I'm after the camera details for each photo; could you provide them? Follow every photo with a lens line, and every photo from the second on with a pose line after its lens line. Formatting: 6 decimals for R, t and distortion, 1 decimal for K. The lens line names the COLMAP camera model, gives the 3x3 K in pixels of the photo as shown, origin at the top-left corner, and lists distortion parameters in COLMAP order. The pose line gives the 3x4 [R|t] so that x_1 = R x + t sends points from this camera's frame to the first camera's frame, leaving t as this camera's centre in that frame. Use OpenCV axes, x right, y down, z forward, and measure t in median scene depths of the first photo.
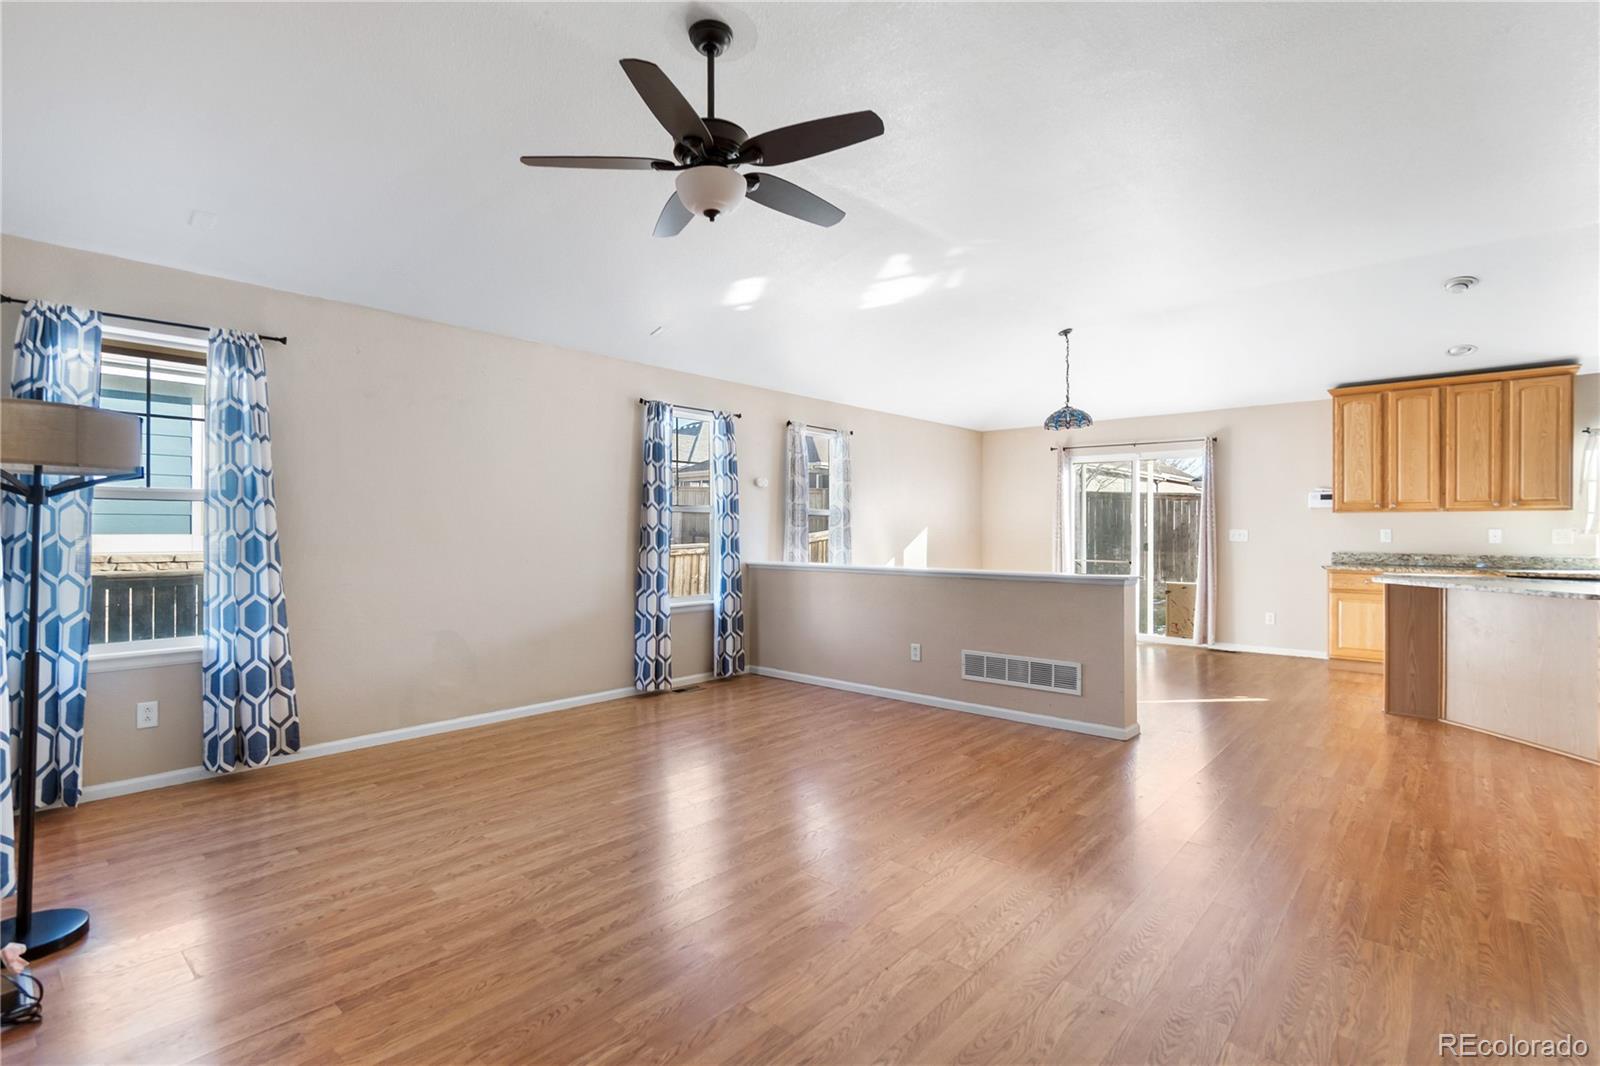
lens RADIAL K [[759.3, 0, 798.8], [0, 759.3, 530.5], [0, 0, 1]] dist [-0.003540, 0.000188]
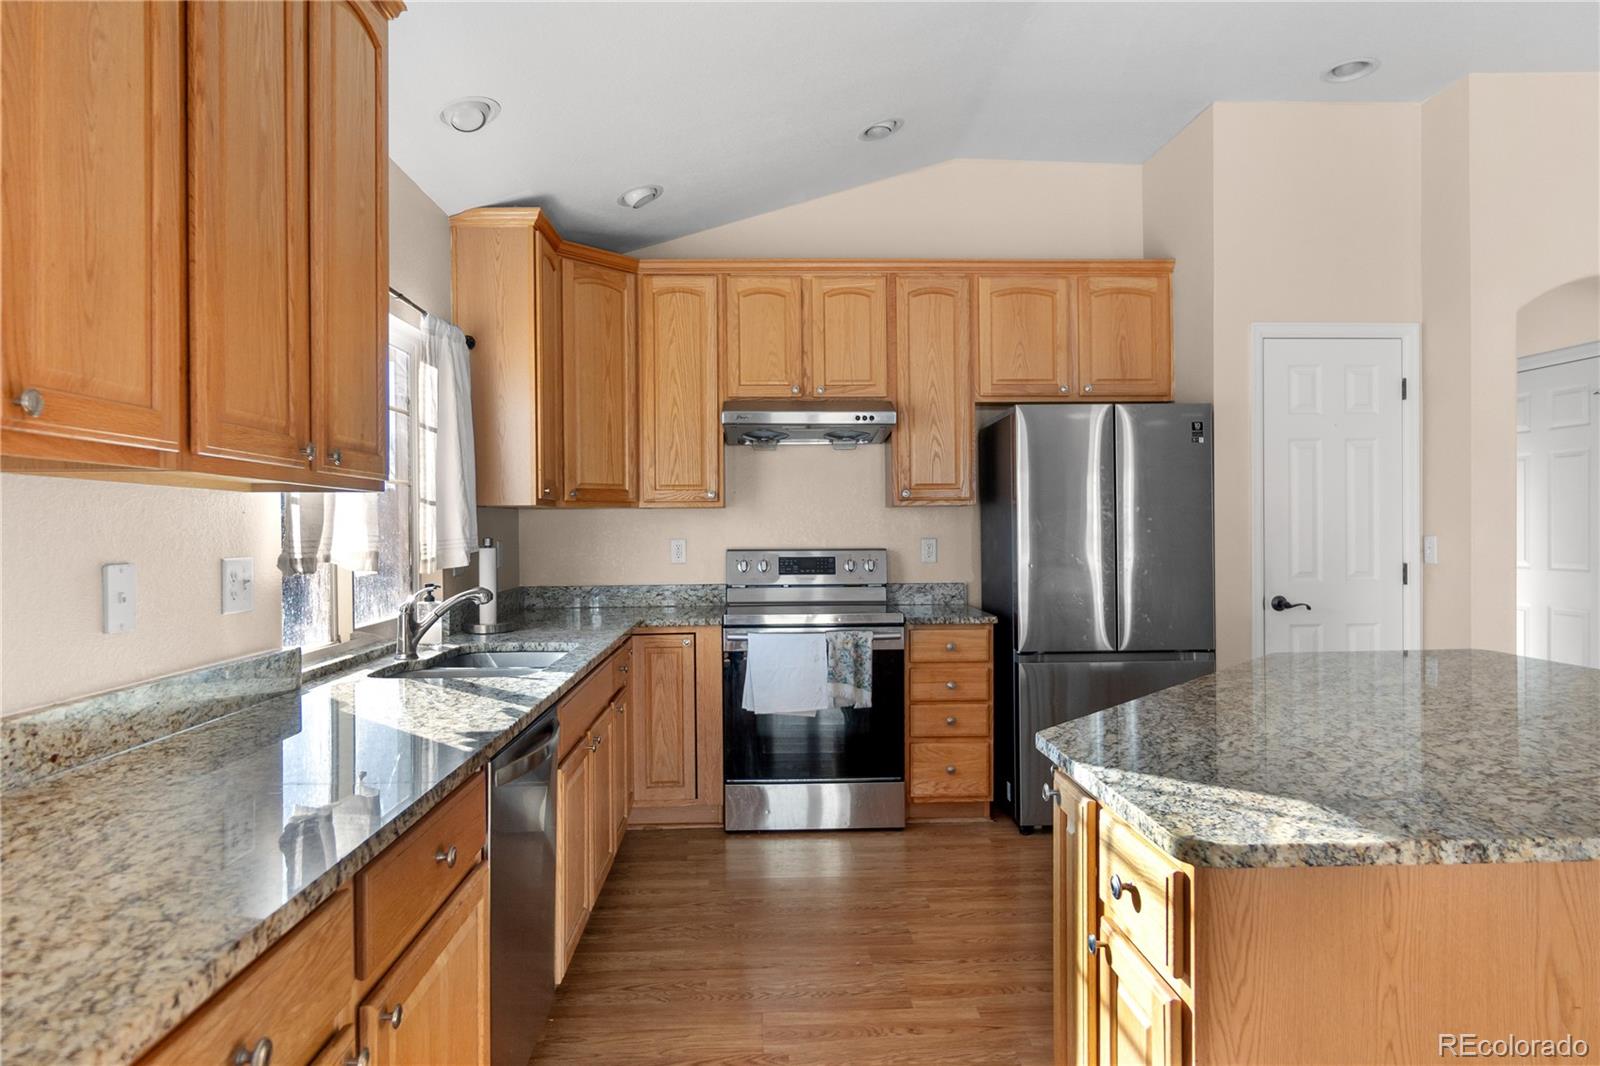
lens RADIAL K [[954.2, 0, 796.3], [0, 954.2, 530.6], [0, 0, 1]] dist [-0.004944, 0.000392]
pose [[-0.696238, 0.001496, 0.717810, 0.658668], [0.007219, 0.999962, 0.004918, -0.012831], [-0.717775, 0.008605, -0.696222, 1.160596]]
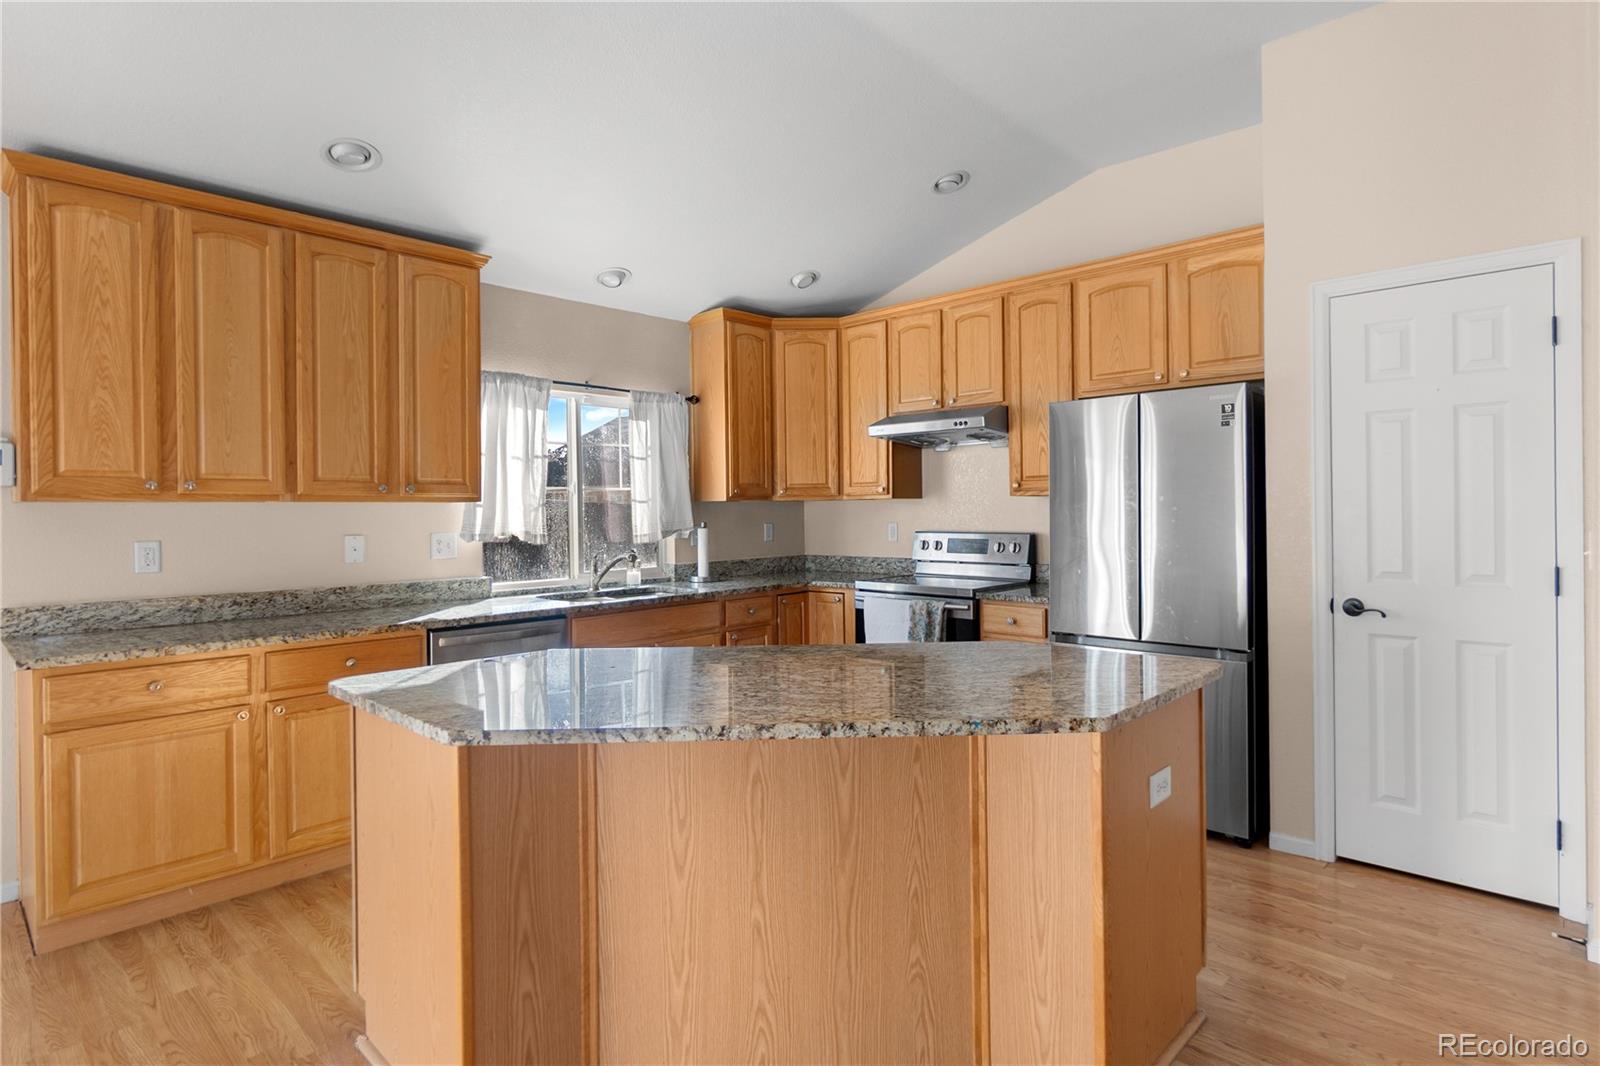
lens RADIAL K [[839.1, 0, 808.5], [0, 839.1, 513.7], [0, 0, 1]] dist [-0.001635, -0.000270]
pose [[0.024110, -0.005744, 0.999693, 0.381829], [0.011610, 0.999918, 0.005465, -0.018502], [-0.999642, 0.011475, 0.024175, 0.741573]]
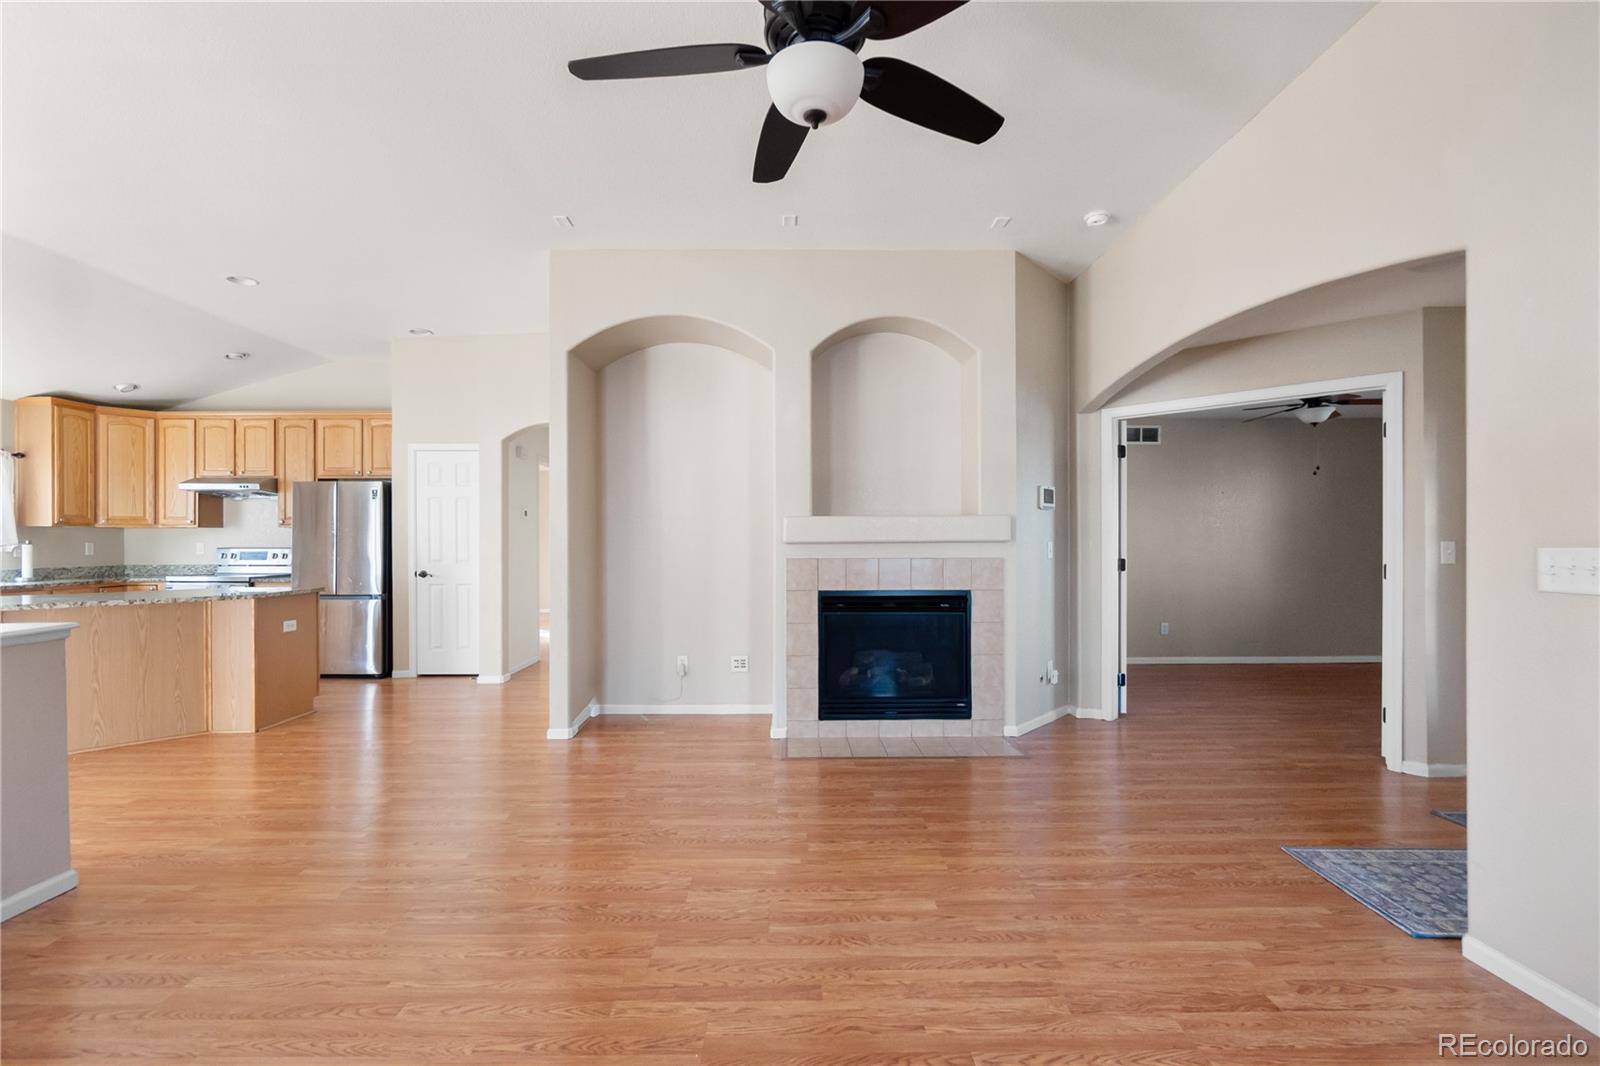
lens RADIAL K [[685.7, 0, 798.0], [0, 685.7, 544.5], [0, 0, 1]] dist [-0.010246, 0.000621]
pose [[-0.681542, -0.002189, 0.731776, -0.286522], [0.000159, 0.999995, 0.003139, -0.003202], [-0.731779, 0.002256, -0.681538, 0.718384]]
